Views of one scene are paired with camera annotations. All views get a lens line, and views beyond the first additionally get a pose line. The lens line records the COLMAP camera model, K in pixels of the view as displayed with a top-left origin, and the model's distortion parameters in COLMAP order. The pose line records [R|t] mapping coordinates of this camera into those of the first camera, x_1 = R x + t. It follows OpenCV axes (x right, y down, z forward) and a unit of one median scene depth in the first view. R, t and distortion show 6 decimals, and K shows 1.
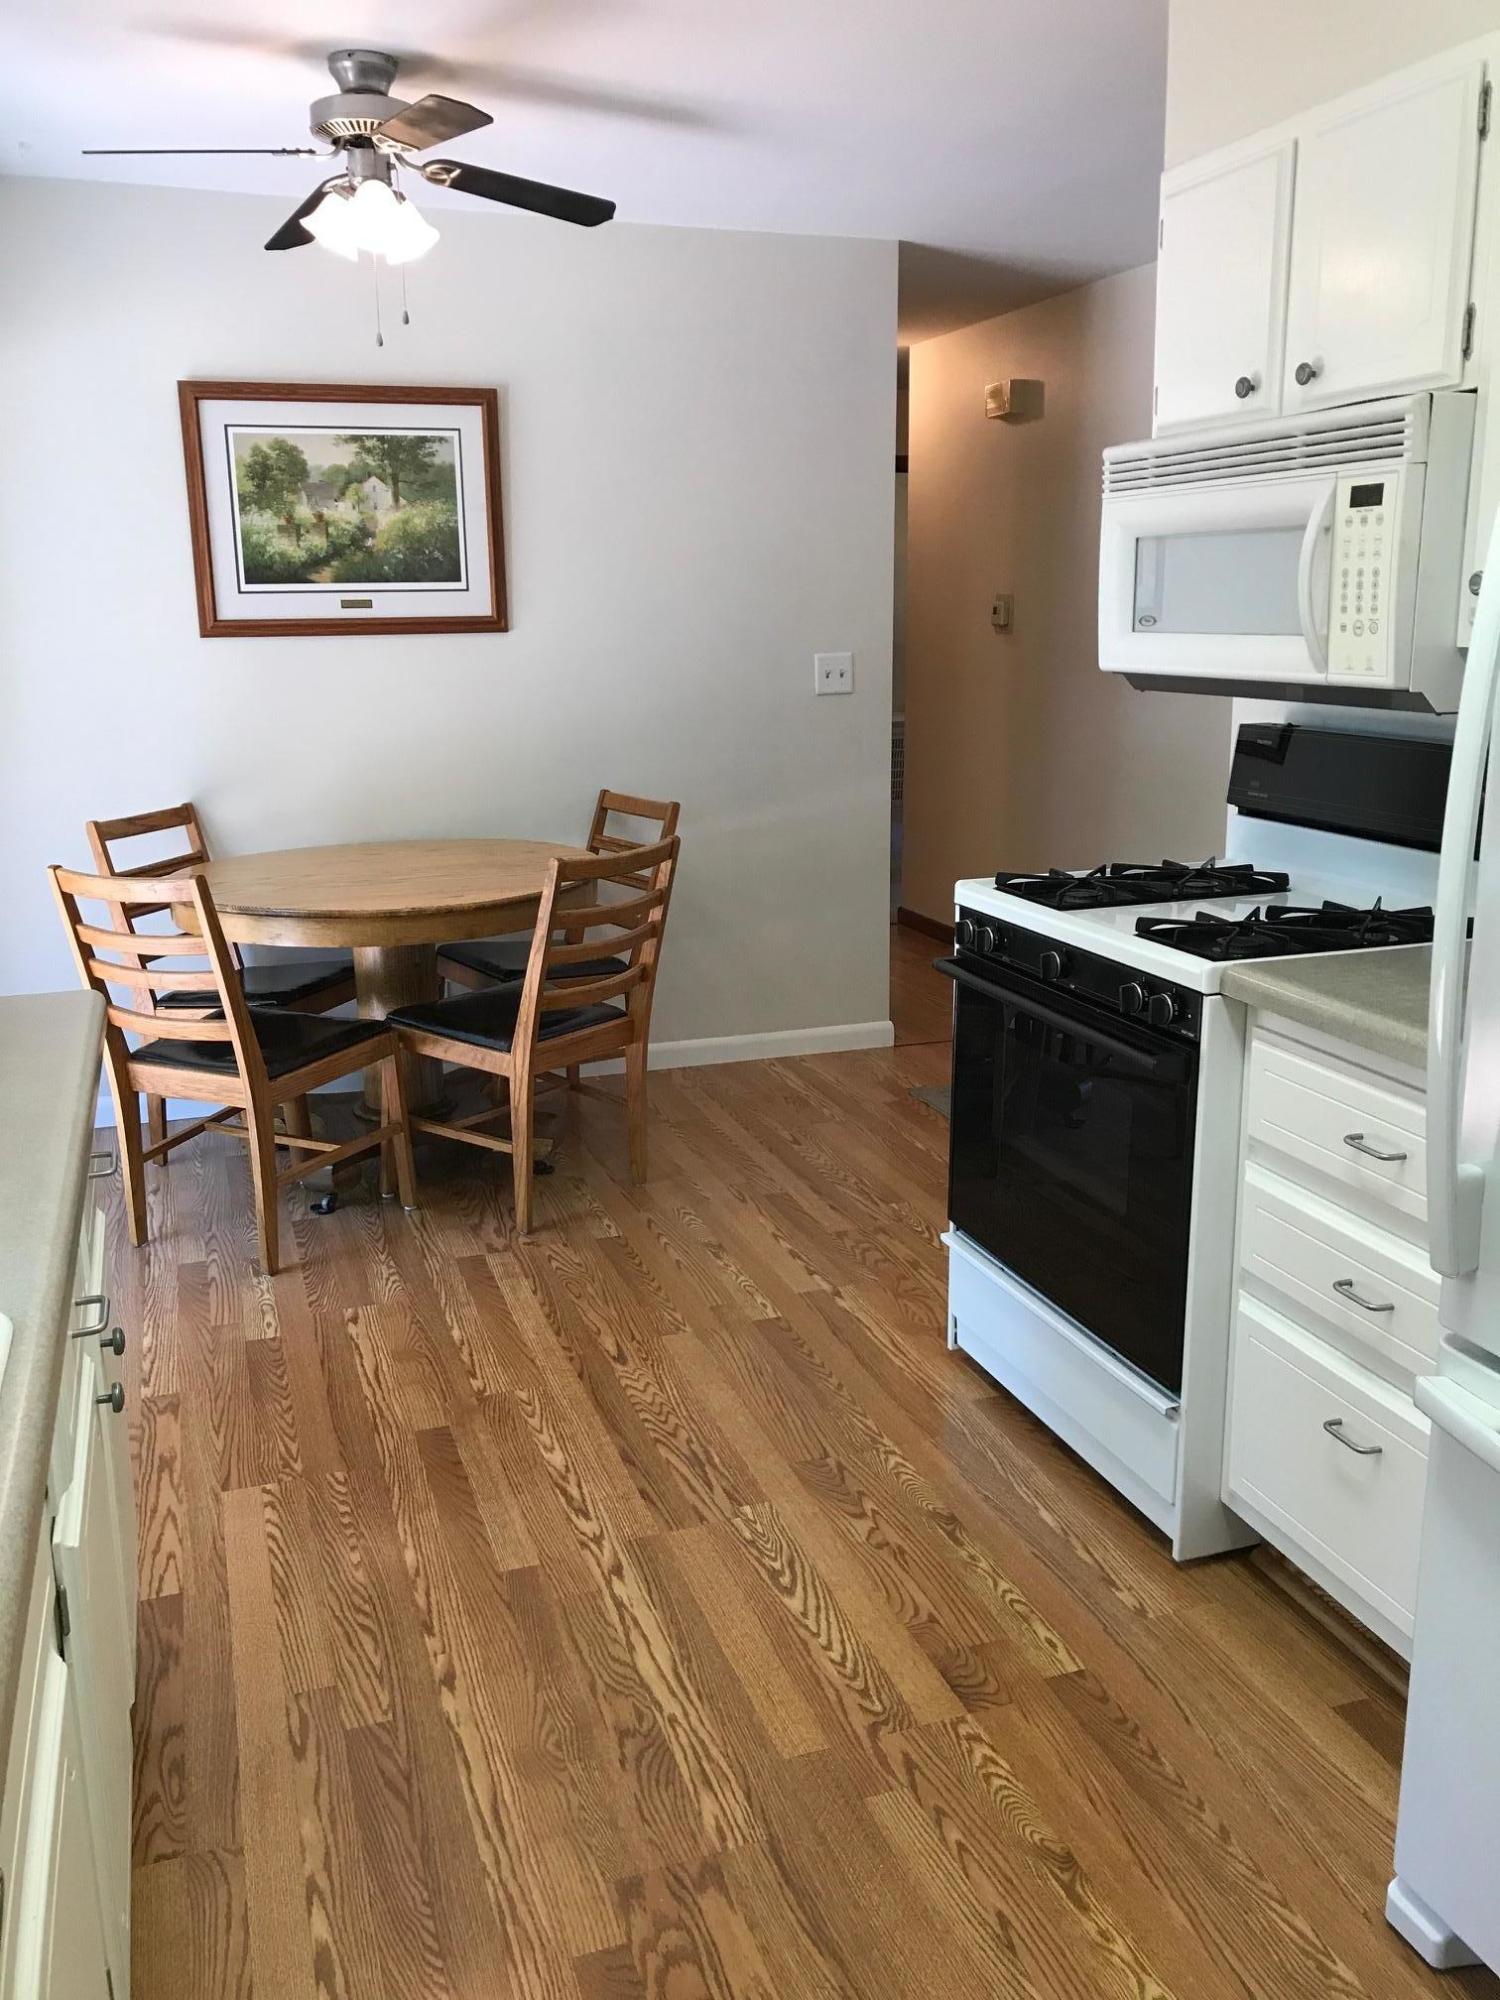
lens RADIAL K [[1637.8, 0, 748.8], [0, 1637.8, 981.4], [0, 0, 1]] dist [0.023297, -0.025812]
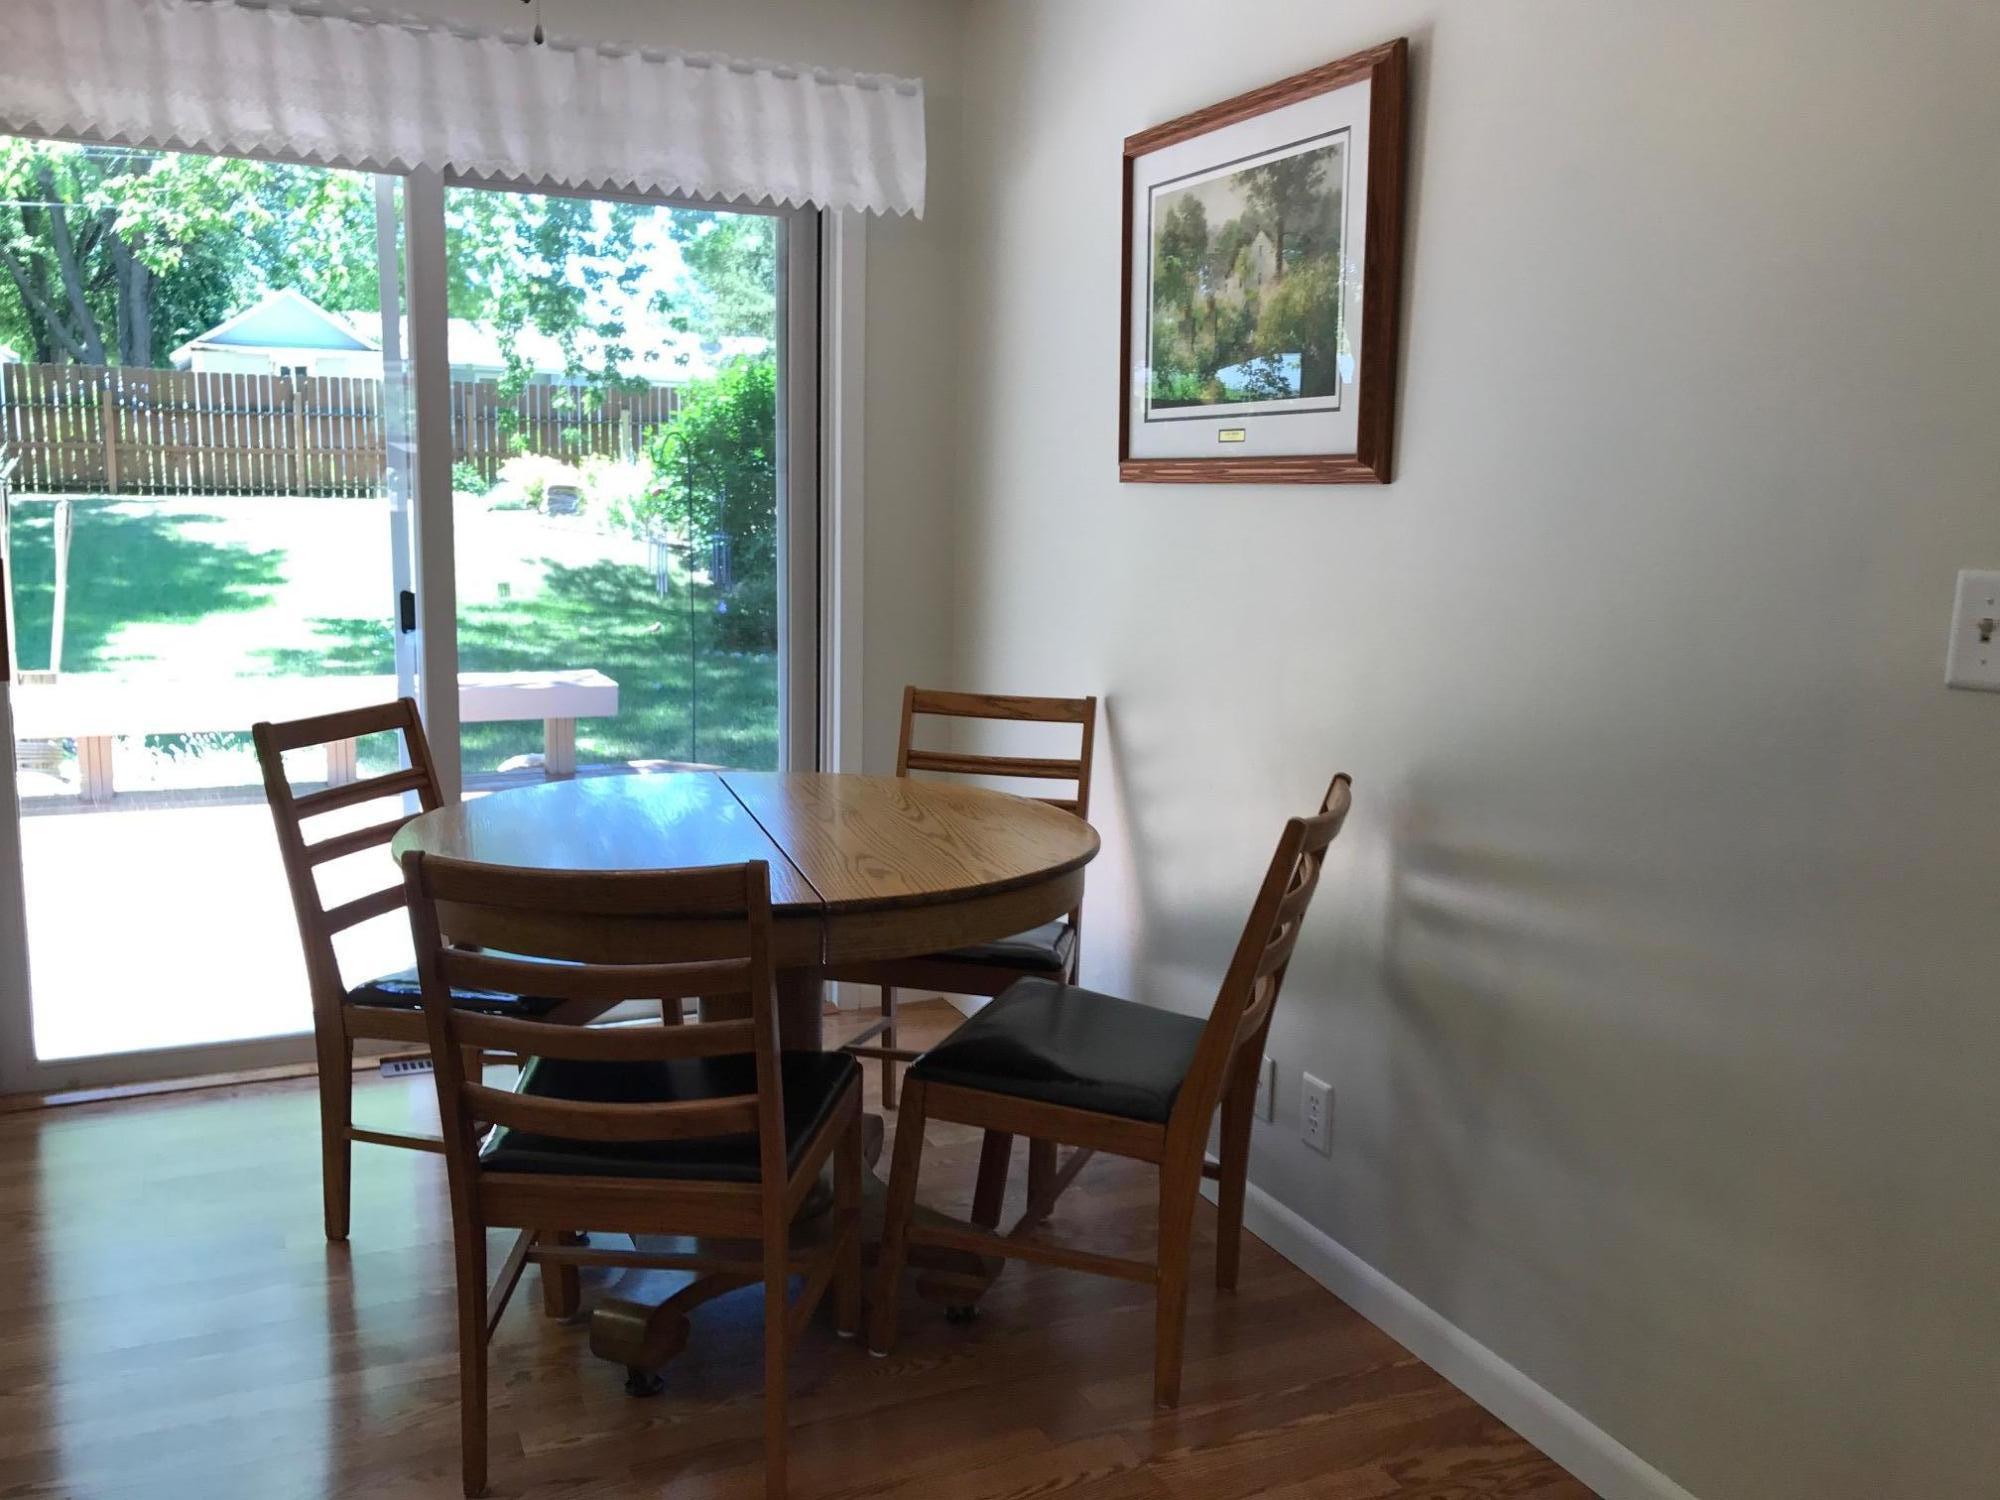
lens RADIAL K [[1637.8, 0, 1032.4], [0, 1637.8, 746.6], [0, 0, 1]] dist [0.023297, -0.025812]
pose [[0.122042, 0.168351, -0.978143, 0.642906], [-0.250278, 0.958883, 0.133809, -0.290038], [0.960451, 0.228478, 0.159158, 1.377284]]
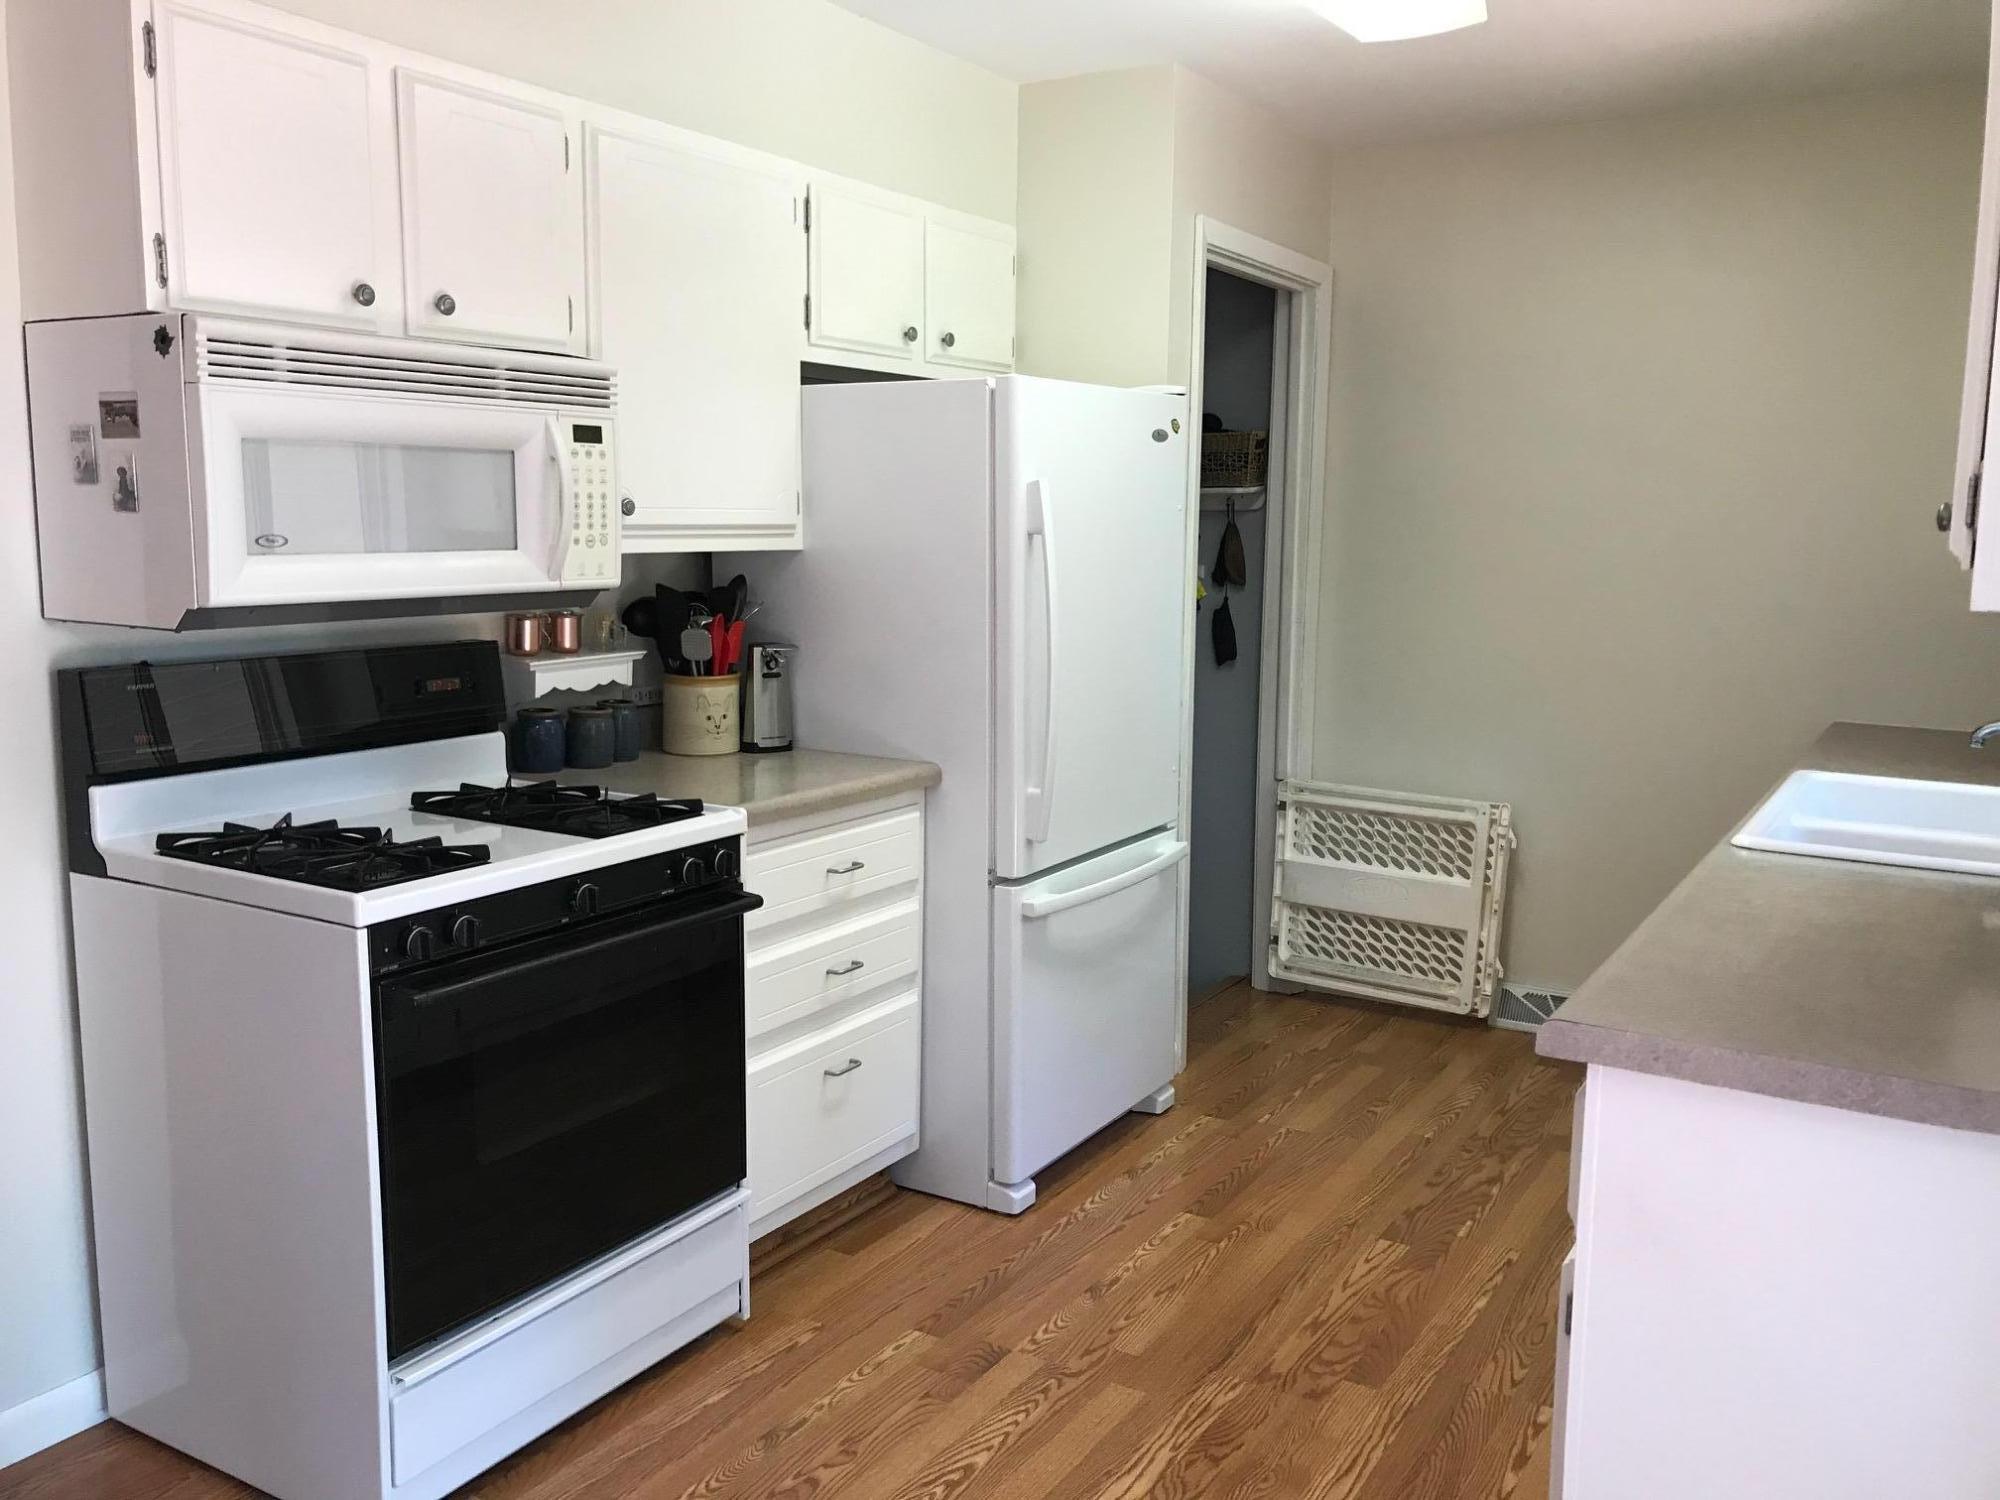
lens RADIAL K [[1637.8, 0, 1017.8], [0, 1637.8, 762.3], [0, 0, 1]] dist [0.023297, -0.025812]
pose [[-0.637895, -0.111239, 0.762047, -0.630454], [0.172198, 0.943858, 0.281922, -0.284757], [-0.750625, 0.311060, -0.582927, 1.243493]]
